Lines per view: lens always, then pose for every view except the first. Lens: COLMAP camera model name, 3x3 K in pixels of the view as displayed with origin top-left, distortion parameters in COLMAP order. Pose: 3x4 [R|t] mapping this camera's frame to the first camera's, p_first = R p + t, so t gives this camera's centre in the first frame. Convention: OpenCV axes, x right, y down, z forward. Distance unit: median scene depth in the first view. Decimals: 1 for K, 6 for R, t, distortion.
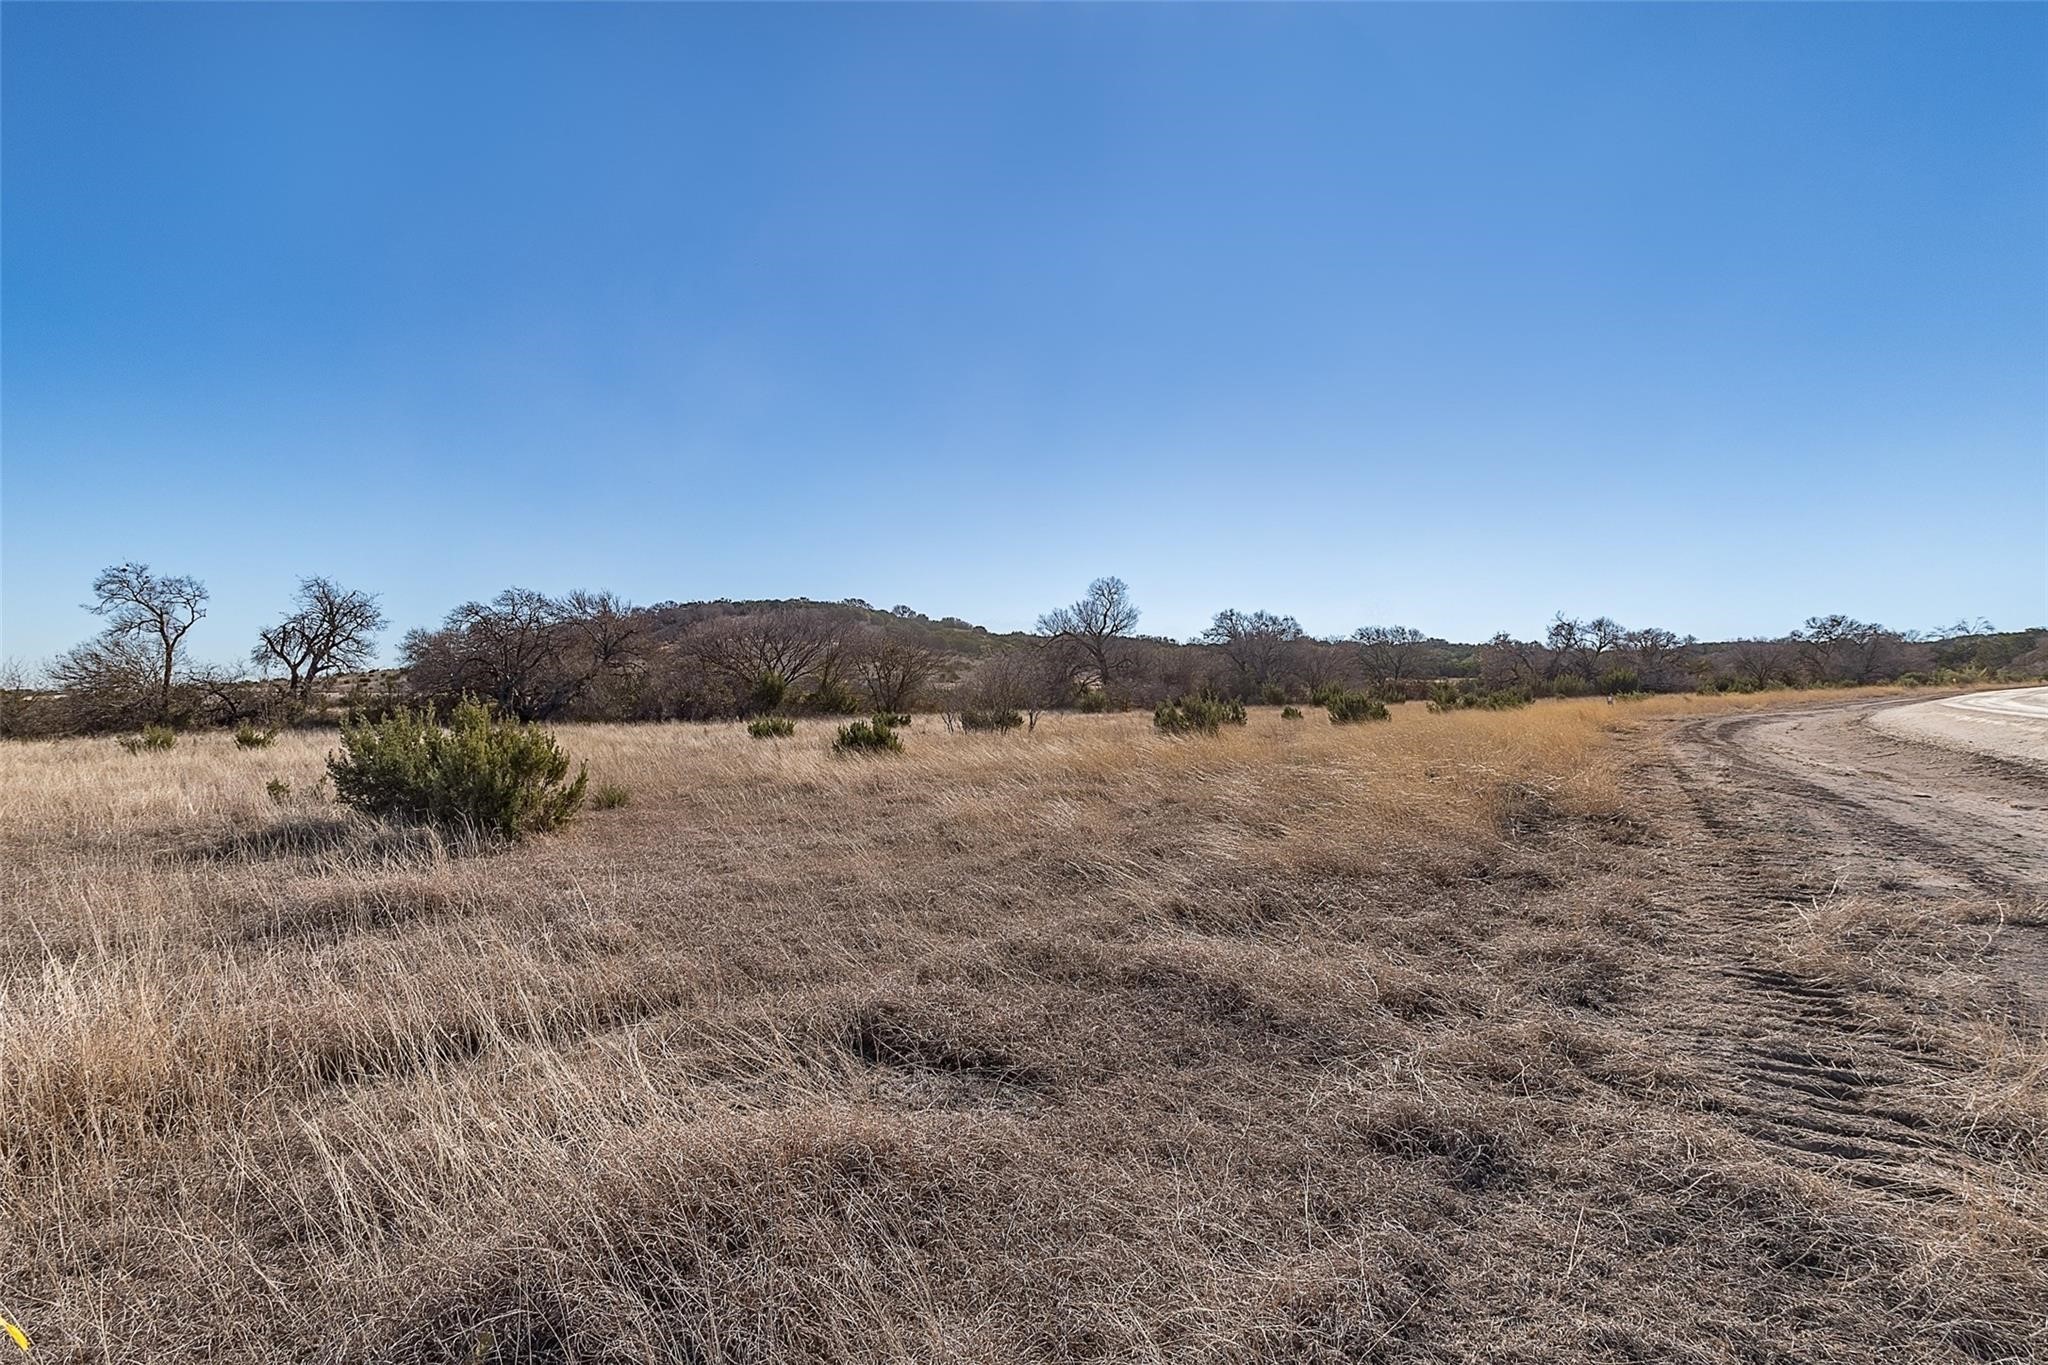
lens RADIAL K [[924.5, 0, 1024.0], [0, 924.5, 682.5], [0, 0, 1]] dist [0.004817, 0.000120]
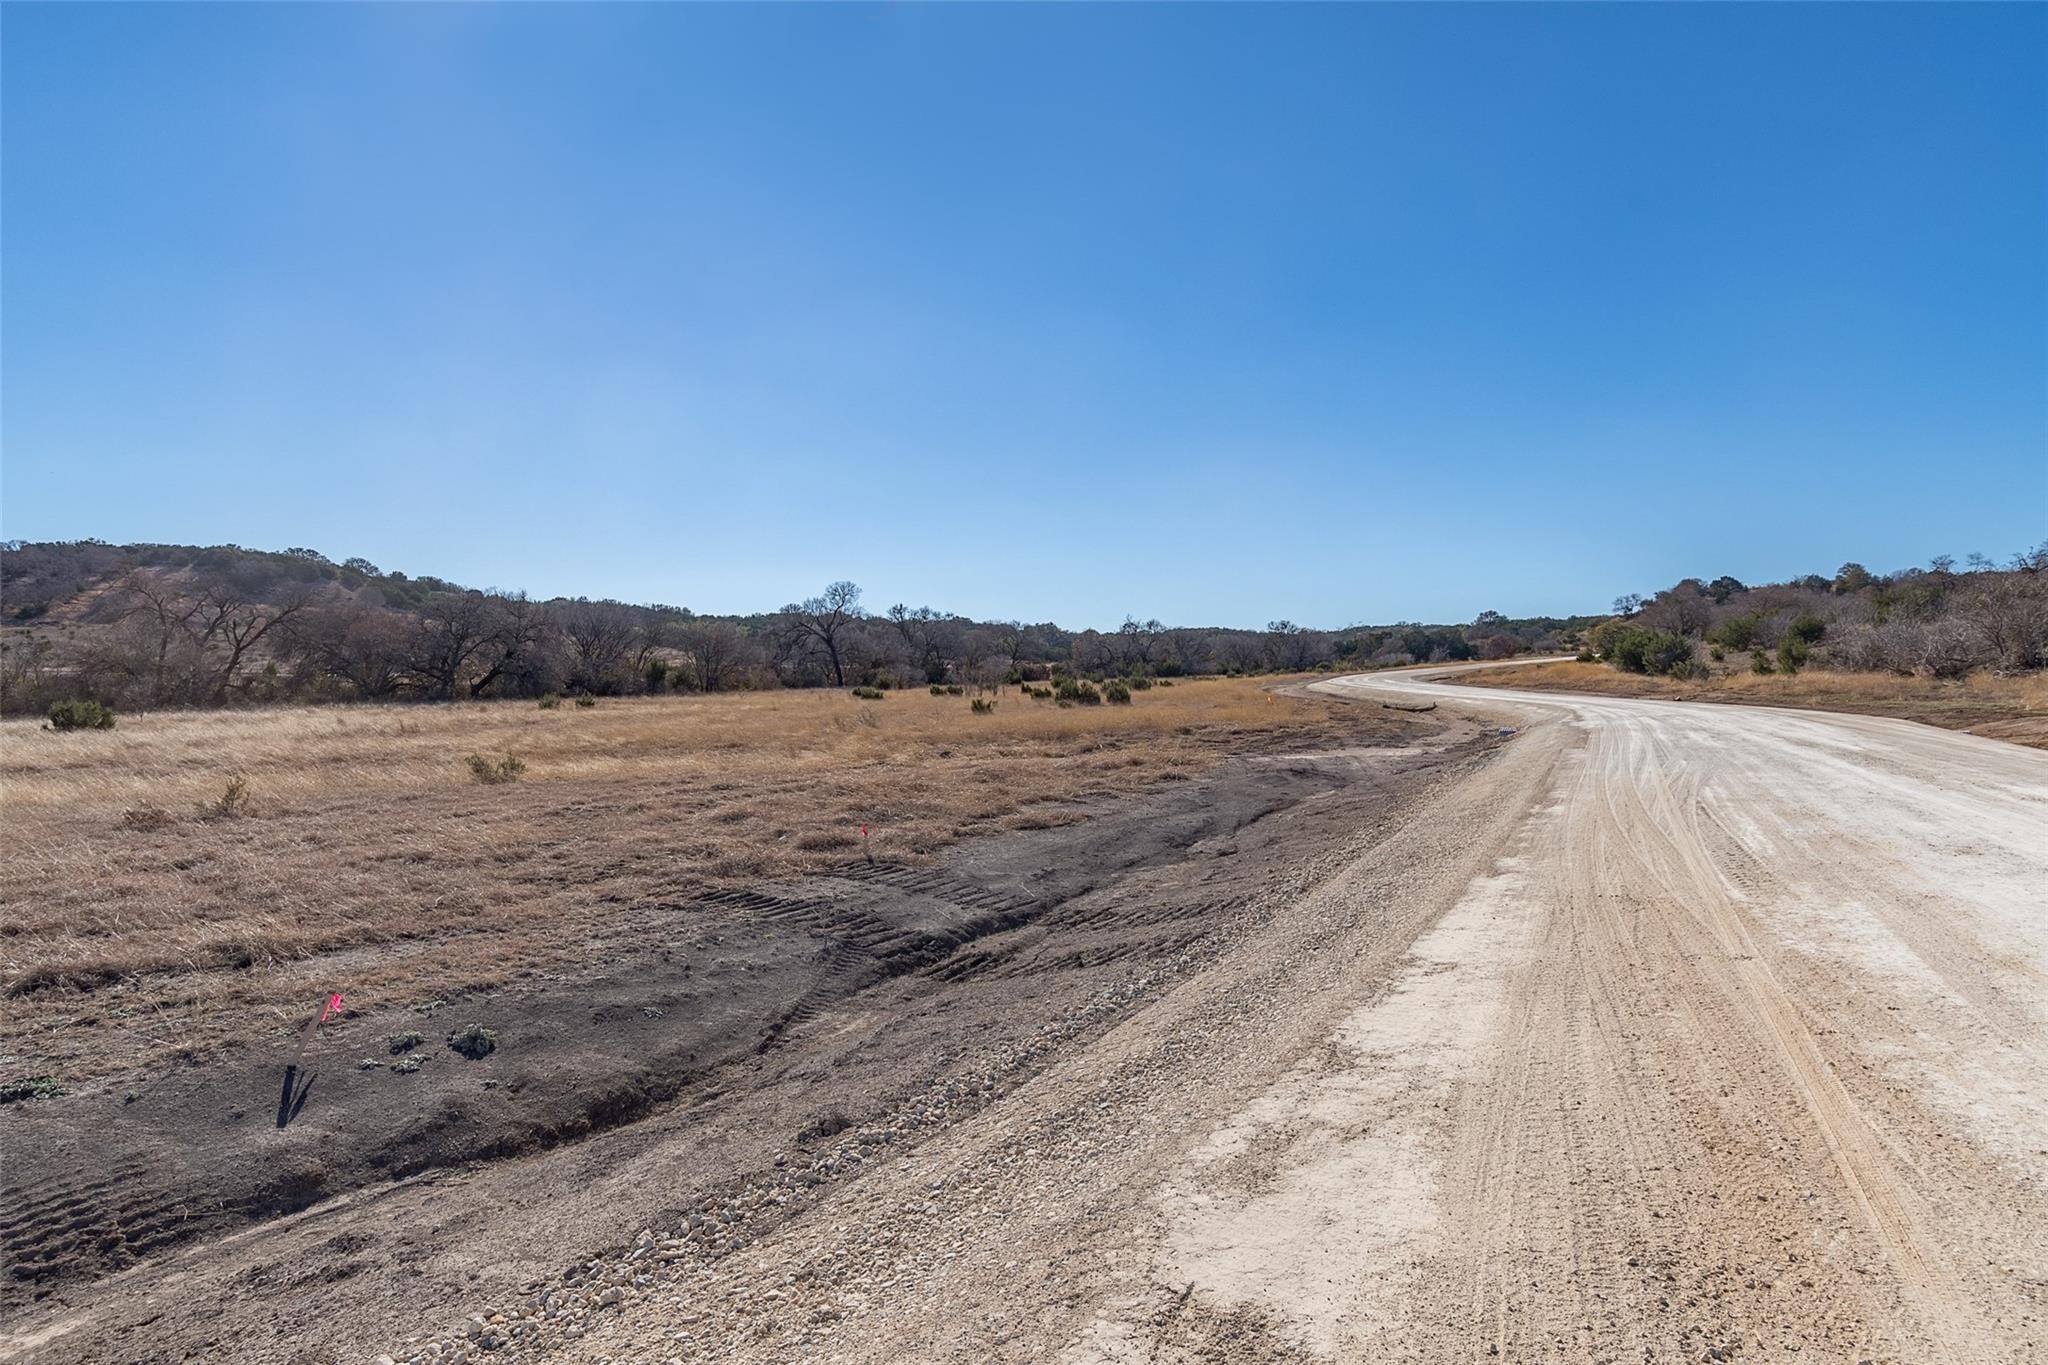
lens RADIAL K [[1124.7, 0, 1024.0], [0, 1124.7, 682.5], [0, 0, 1]] dist [0.001143, 0.000124]
pose [[0.877708, 0.000596, 0.479195, -0.314967], [-0.009963, 0.999806, 0.017005, -0.003689], [-0.479091, -0.019699, 0.877544, -0.337602]]
